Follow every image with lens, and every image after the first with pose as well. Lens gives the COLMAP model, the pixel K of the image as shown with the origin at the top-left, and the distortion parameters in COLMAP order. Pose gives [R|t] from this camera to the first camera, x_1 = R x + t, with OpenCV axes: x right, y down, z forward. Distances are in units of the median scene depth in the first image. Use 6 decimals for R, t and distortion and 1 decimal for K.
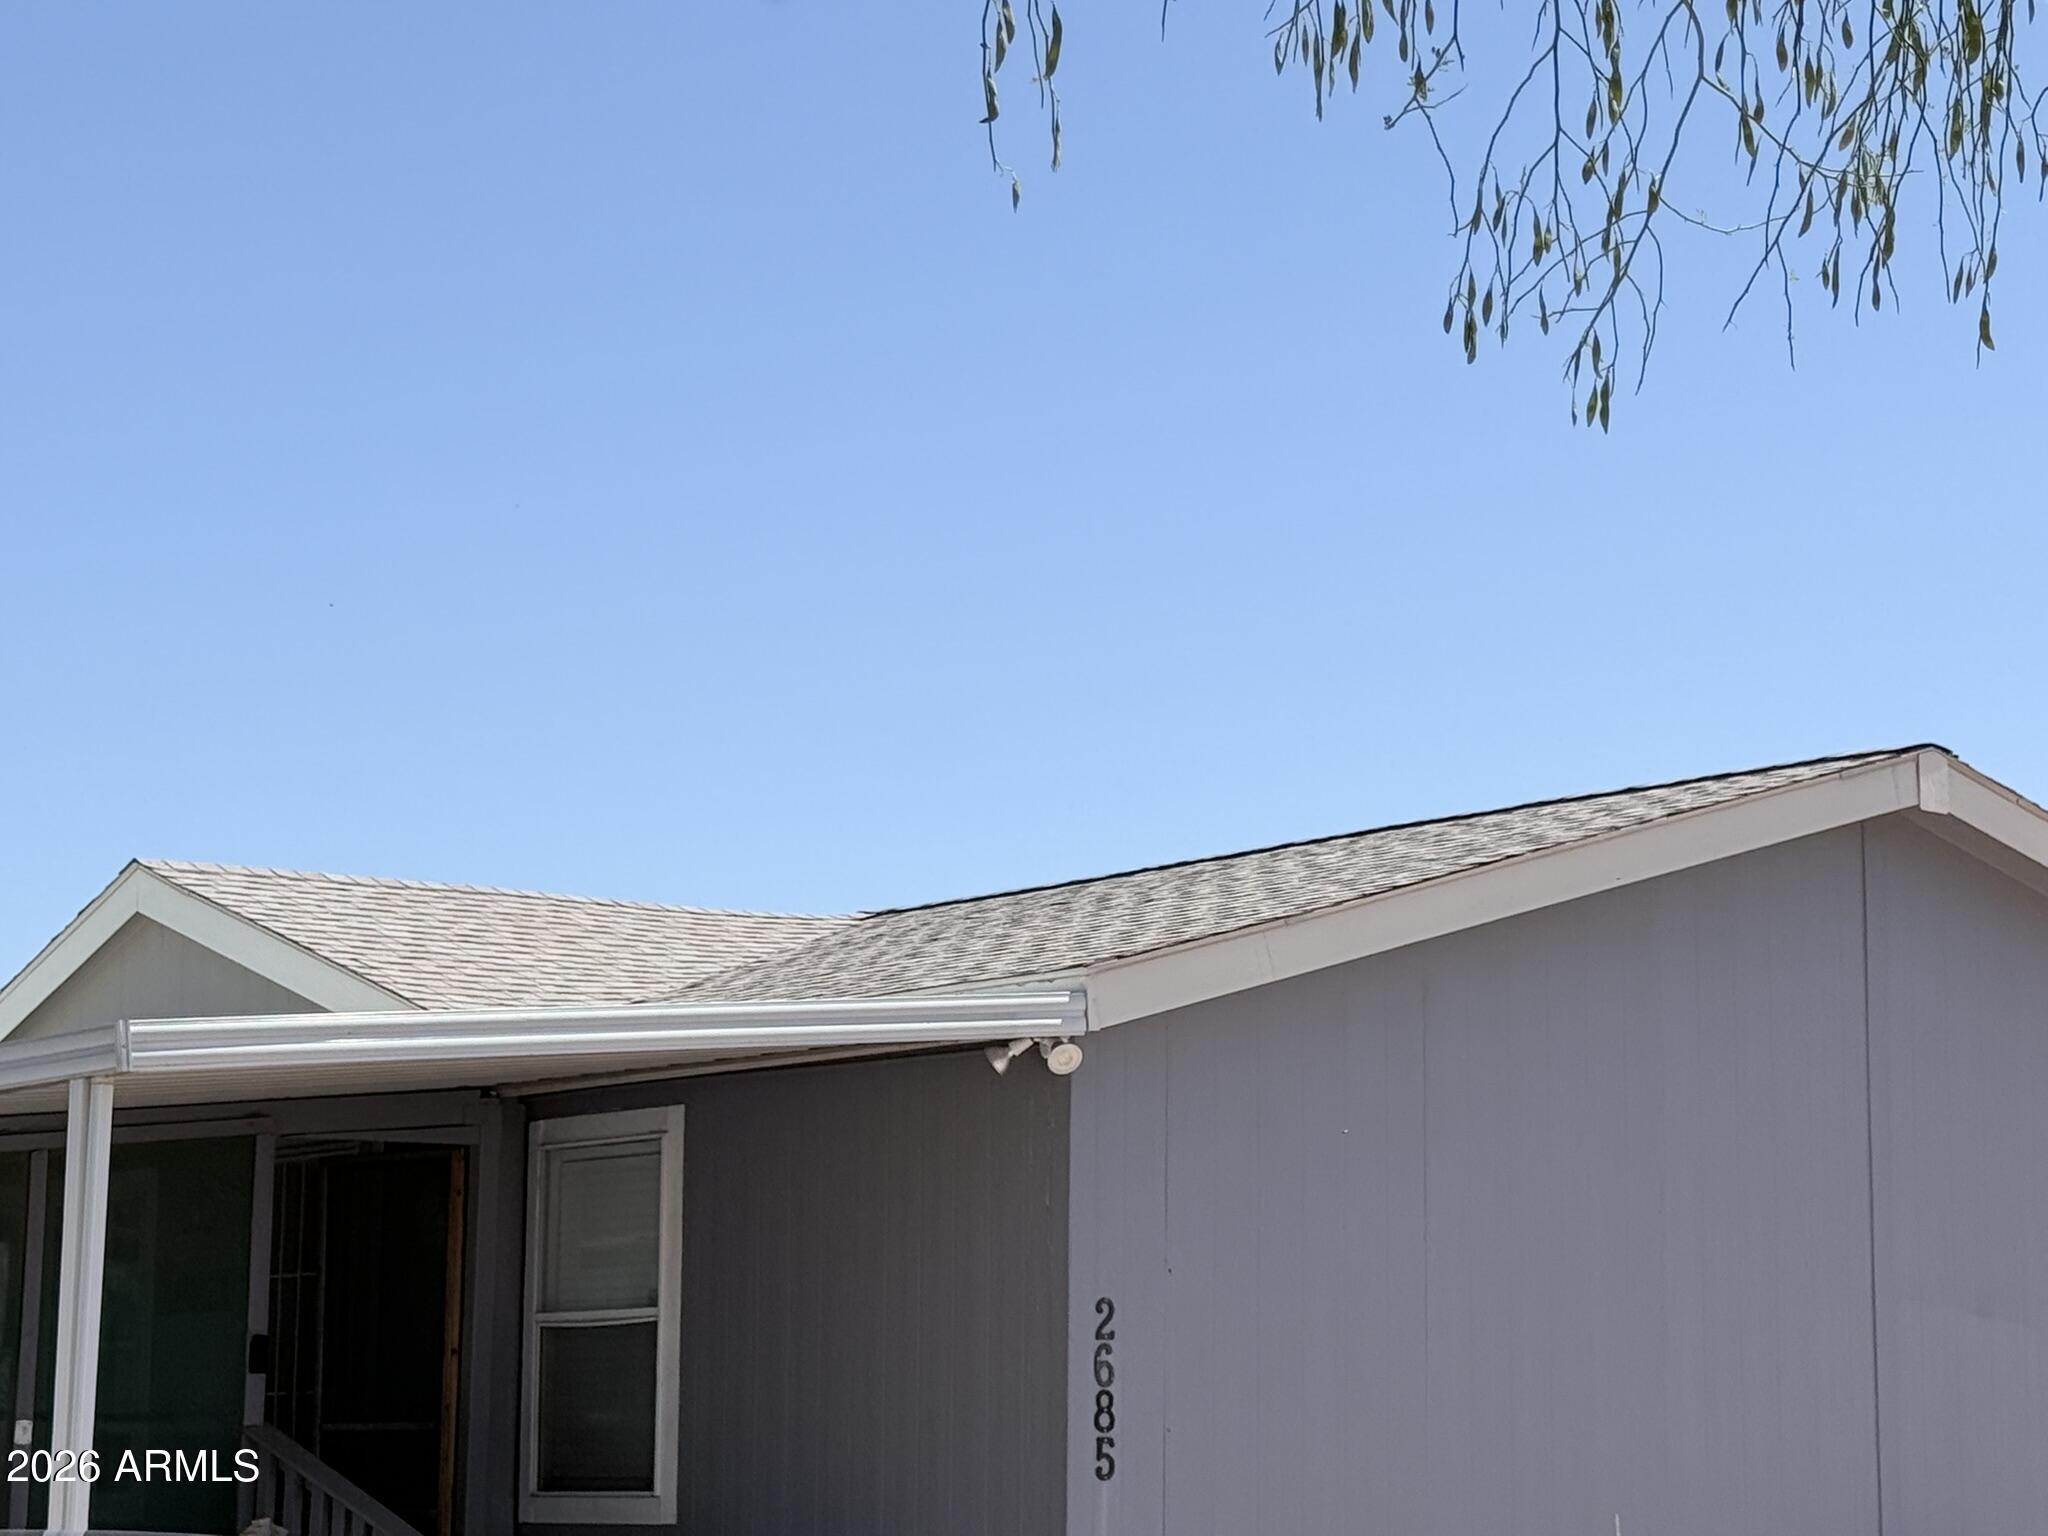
lens RADIAL K [[4592.4, 0, 1036.1], [0, 4592.4, 782.3], [0, 0, 1]] dist [0.209643, 0.000000]
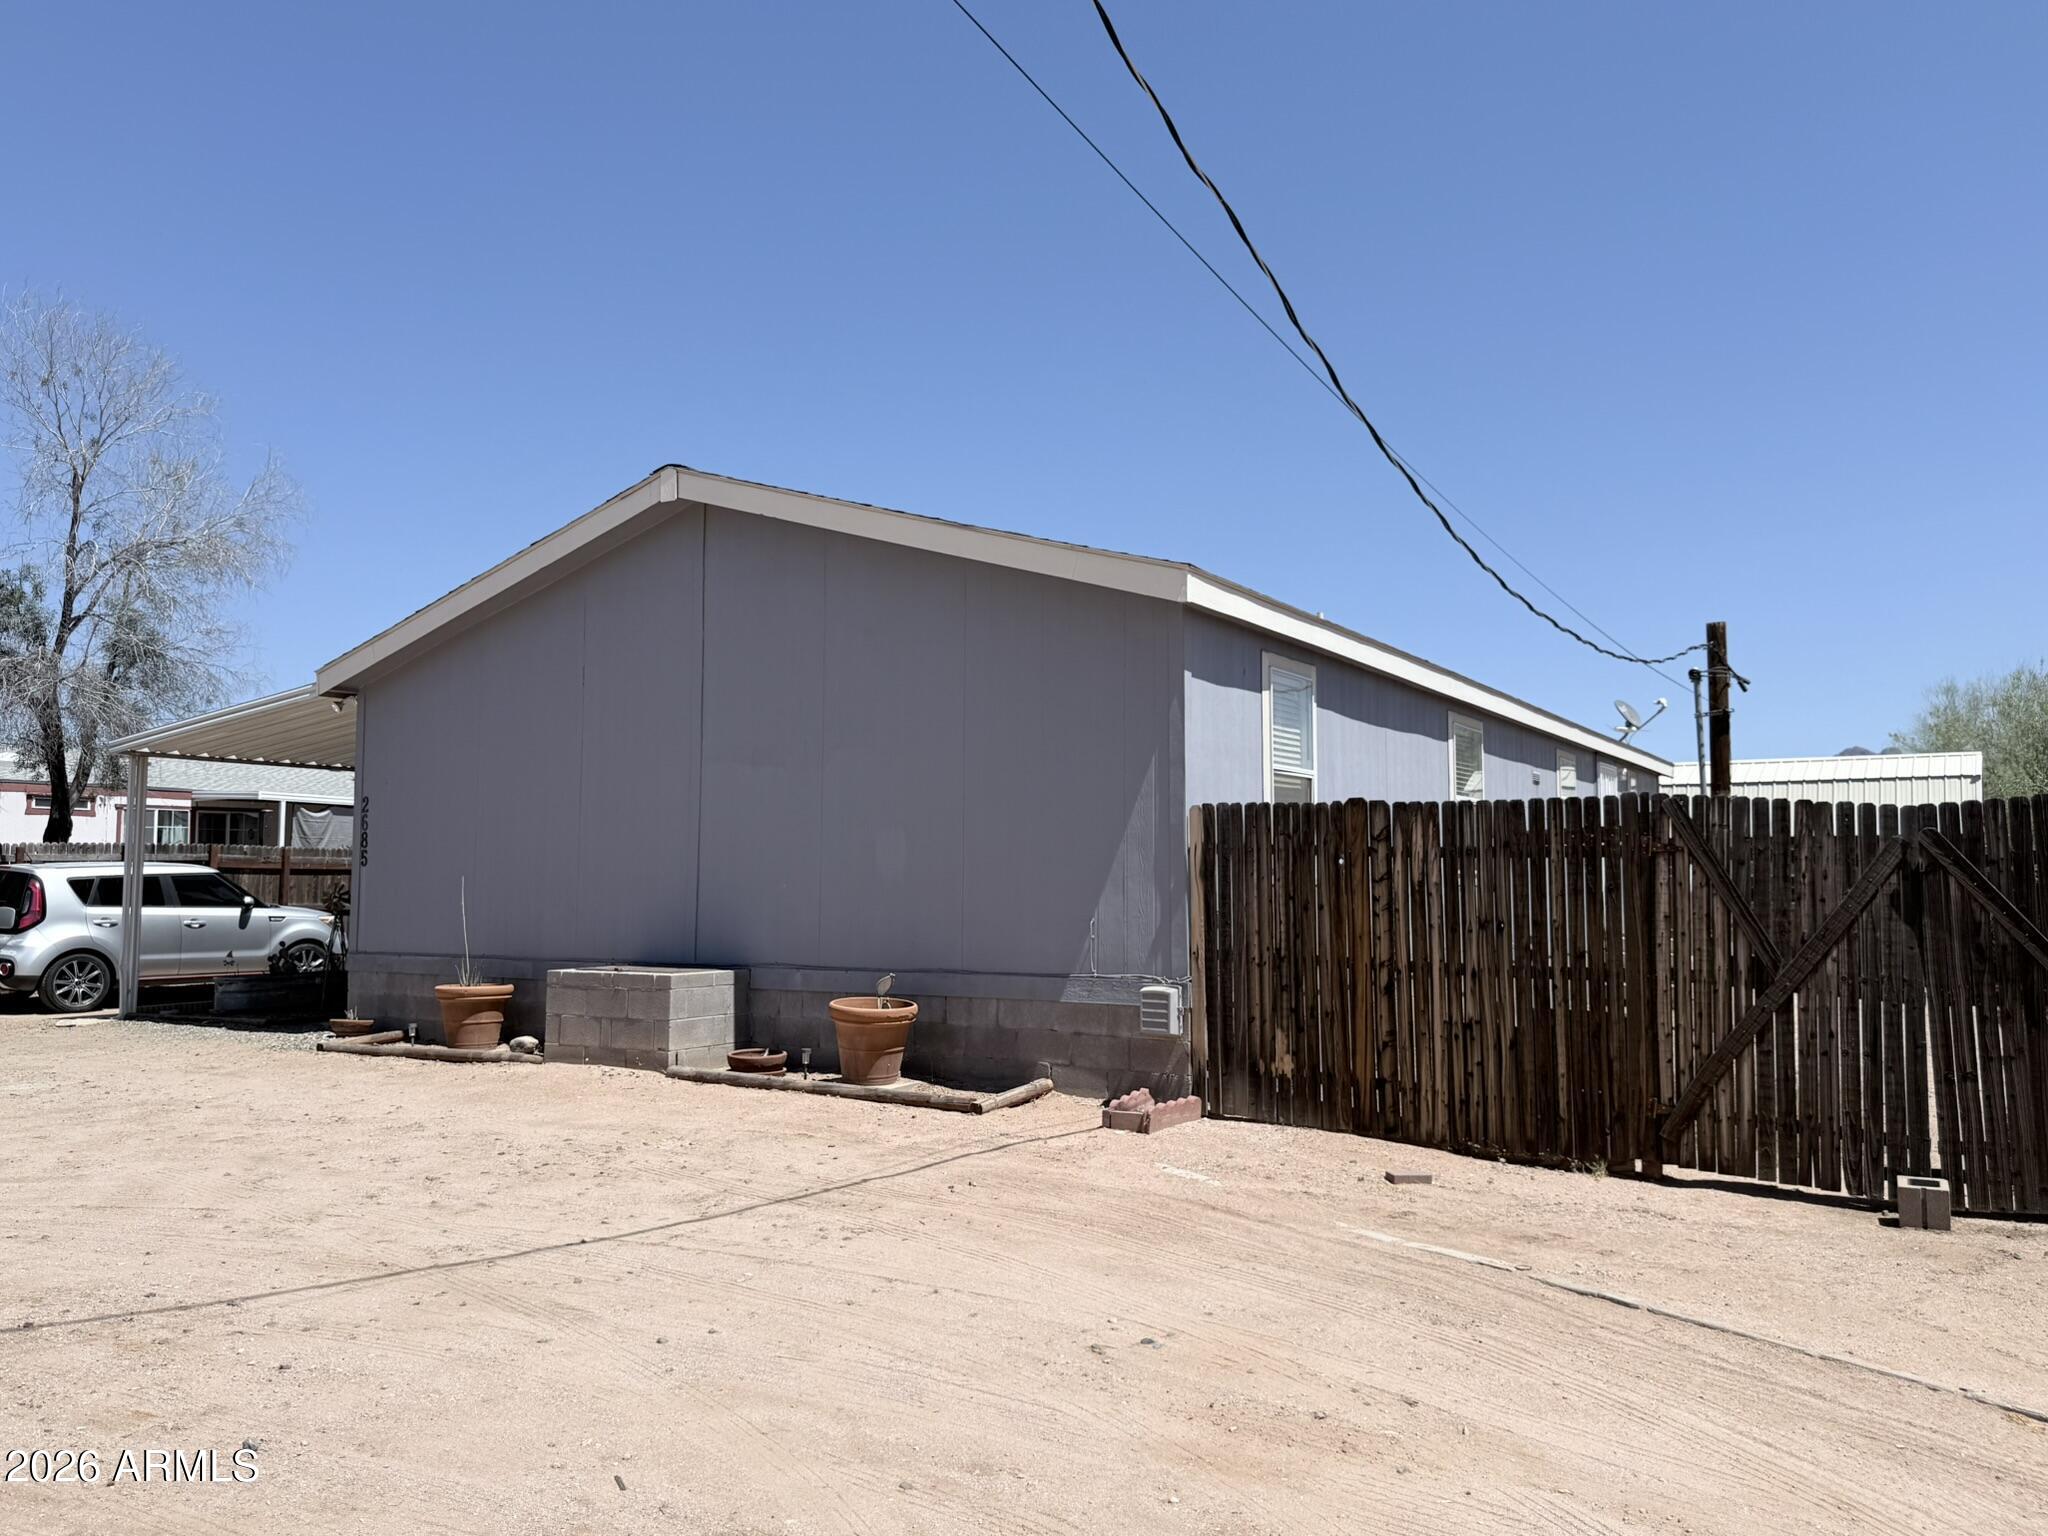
lens RADIAL K [[1534.4, 0, 1034.5], [0, 1534.4, 765.4], [0, 0, 1]] dist [0.102211, -0.012804]
pose [[0.347238, -0.071735, -0.935029, 0.851778], [0.153860, 0.987917, -0.018654, 0.151337], [0.925069, -0.137386, 0.354079, 0.937312]]
